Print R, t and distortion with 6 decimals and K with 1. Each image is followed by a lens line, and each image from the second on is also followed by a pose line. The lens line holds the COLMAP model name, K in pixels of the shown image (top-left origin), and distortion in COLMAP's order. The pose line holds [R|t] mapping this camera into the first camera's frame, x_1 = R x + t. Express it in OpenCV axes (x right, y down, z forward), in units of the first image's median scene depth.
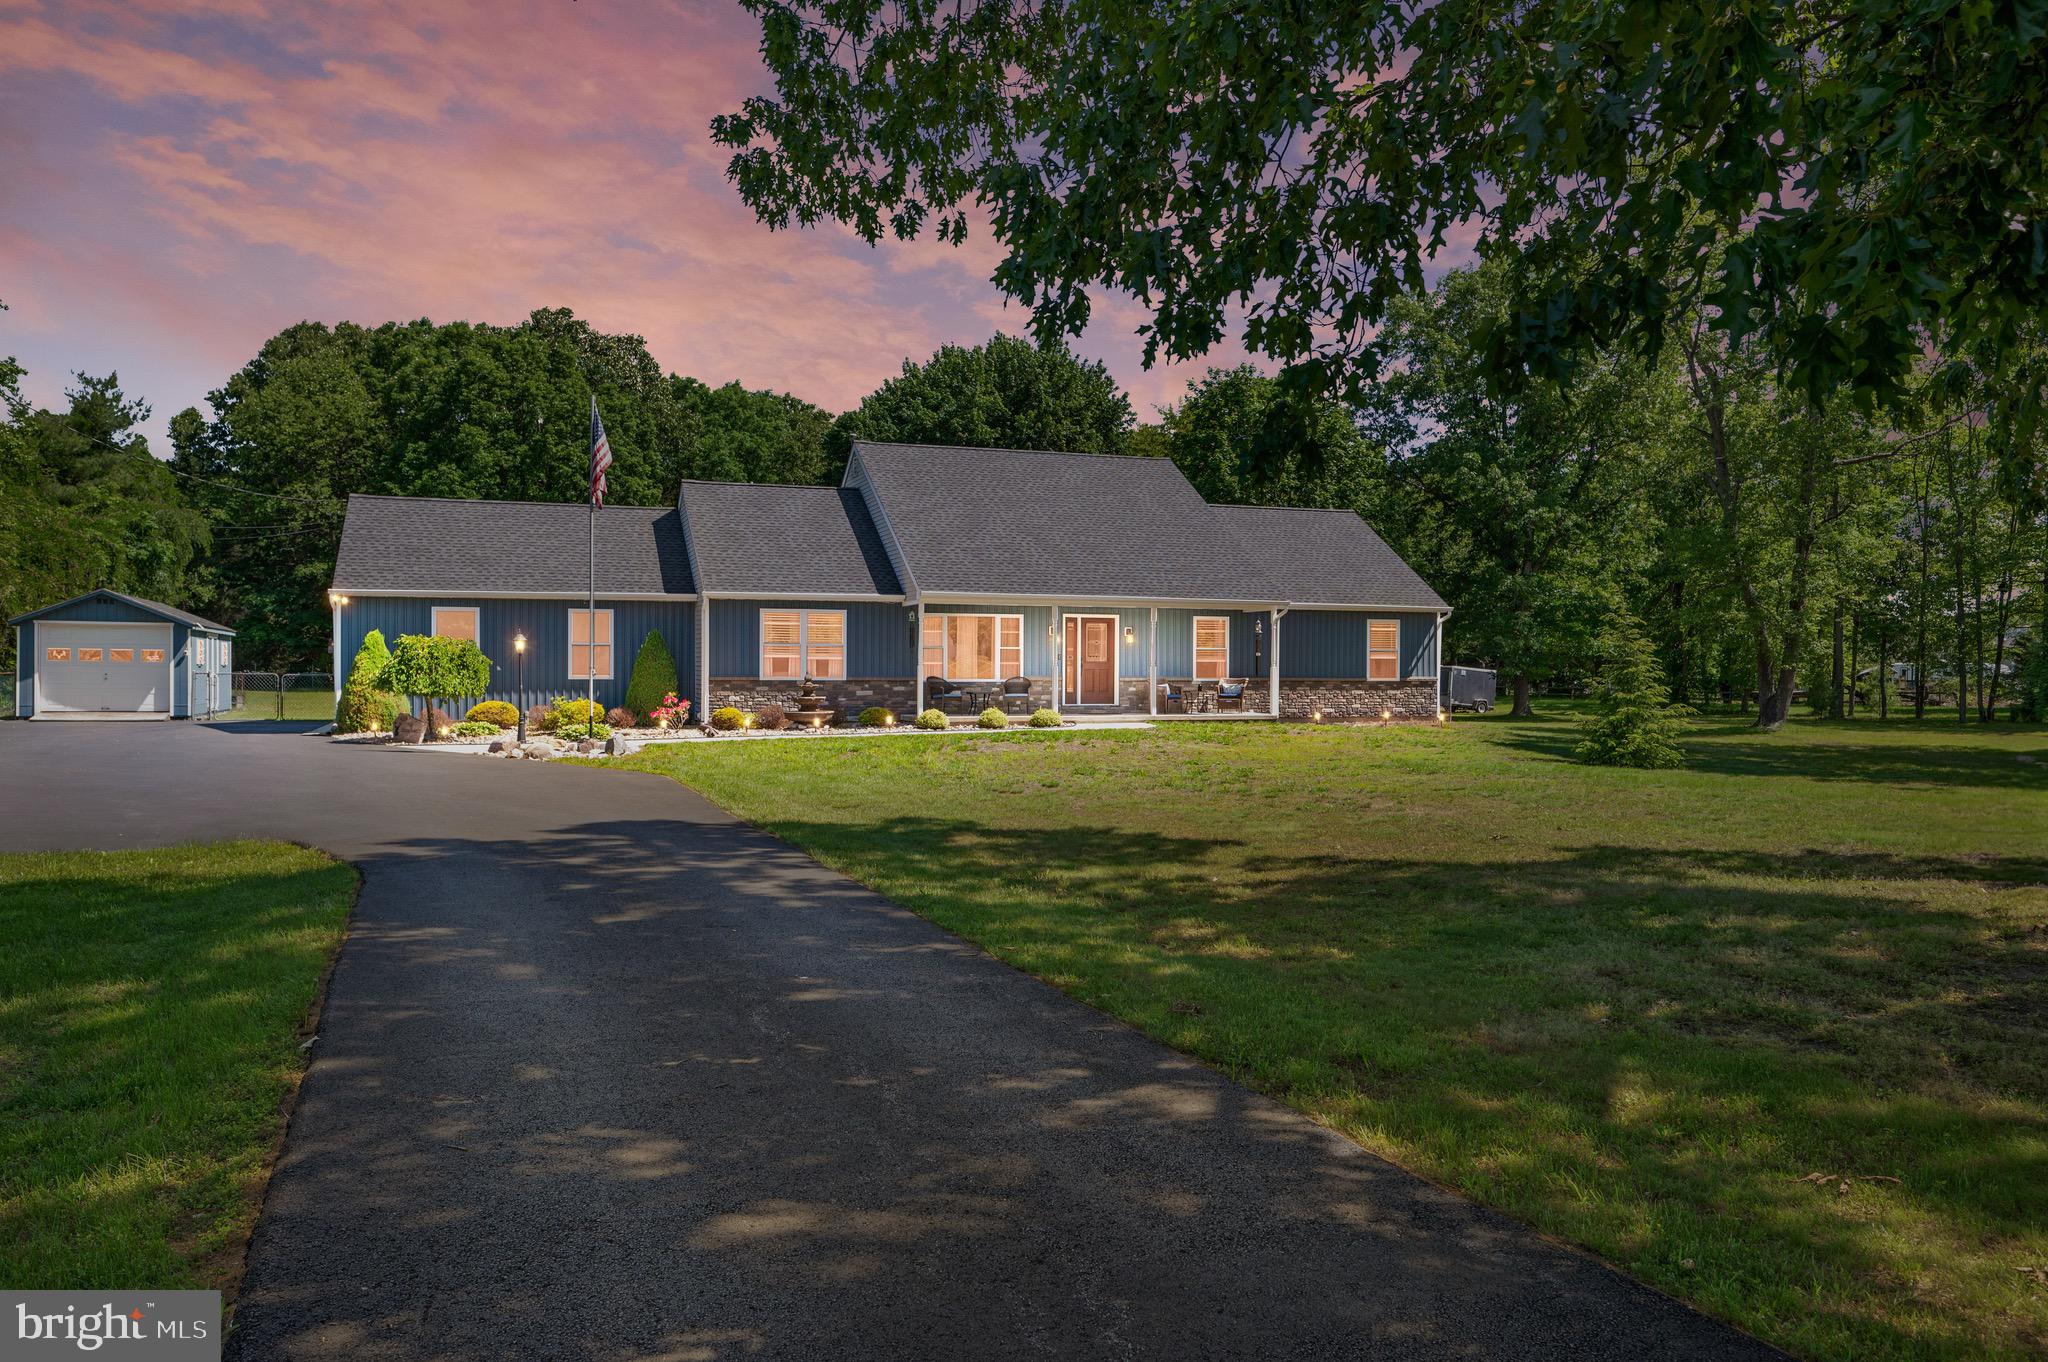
lens RADIAL K [[1416.4, 0, 1024.0], [0, 1416.4, 683.8], [0, 0, 1]] dist [0.007778, 0.002337]
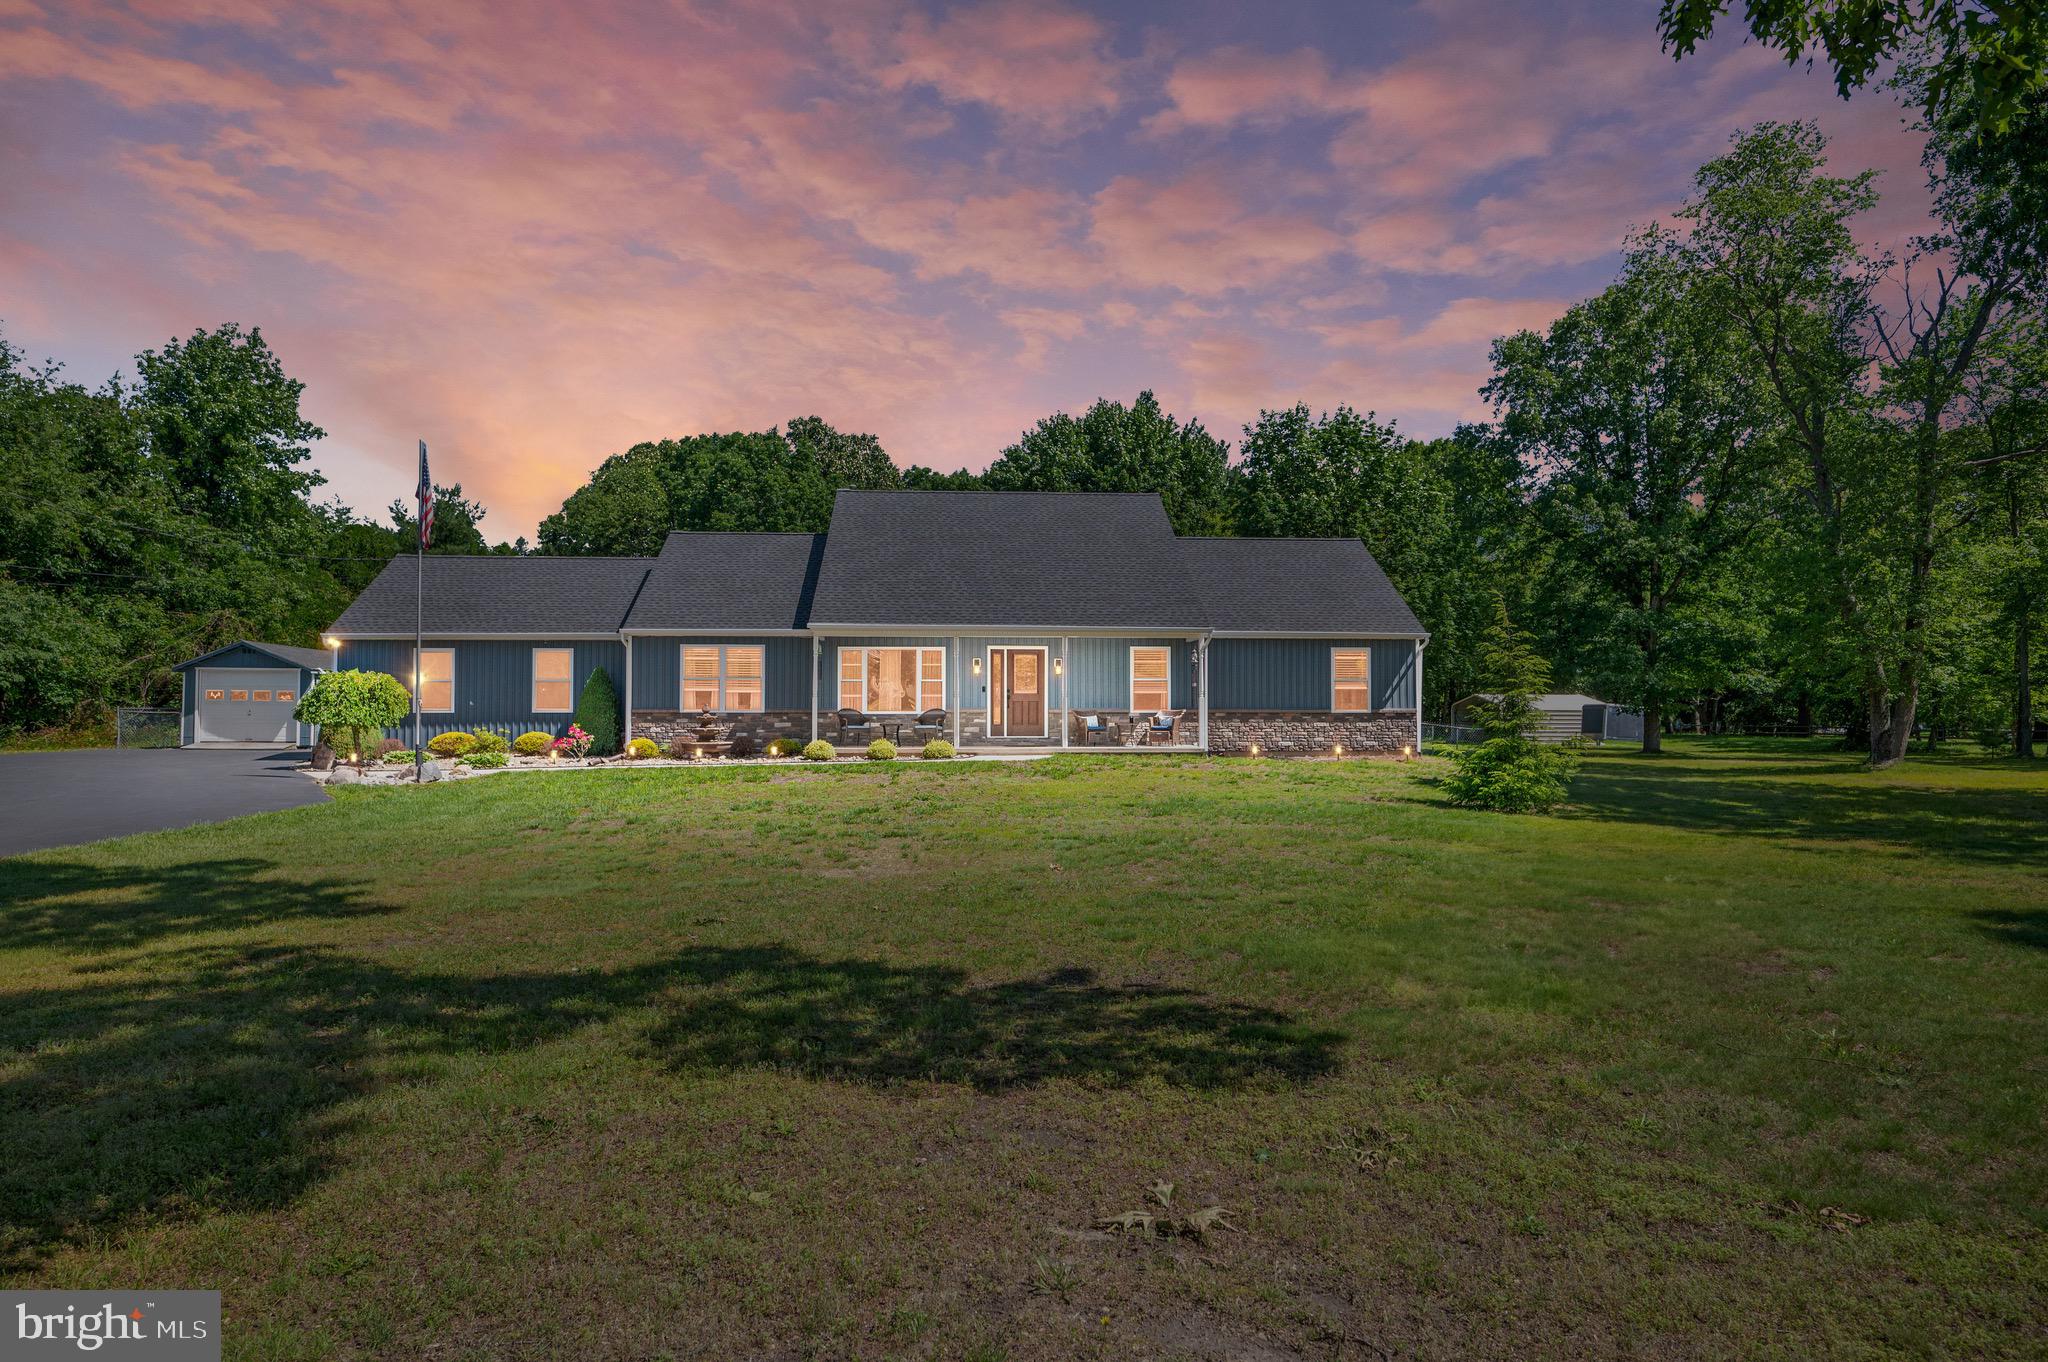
lens RADIAL K [[1168.0, 0, 1023.8], [0, 1168.0, 680.7], [0, 0, 1]] dist [0.000311, 0.000767]
pose [[0.967675, -0.010772, -0.251969, 0.253162], [0.000888, 0.999227, -0.039309, 0.007406], [0.252198, 0.037815, 0.966937, 0.203957]]
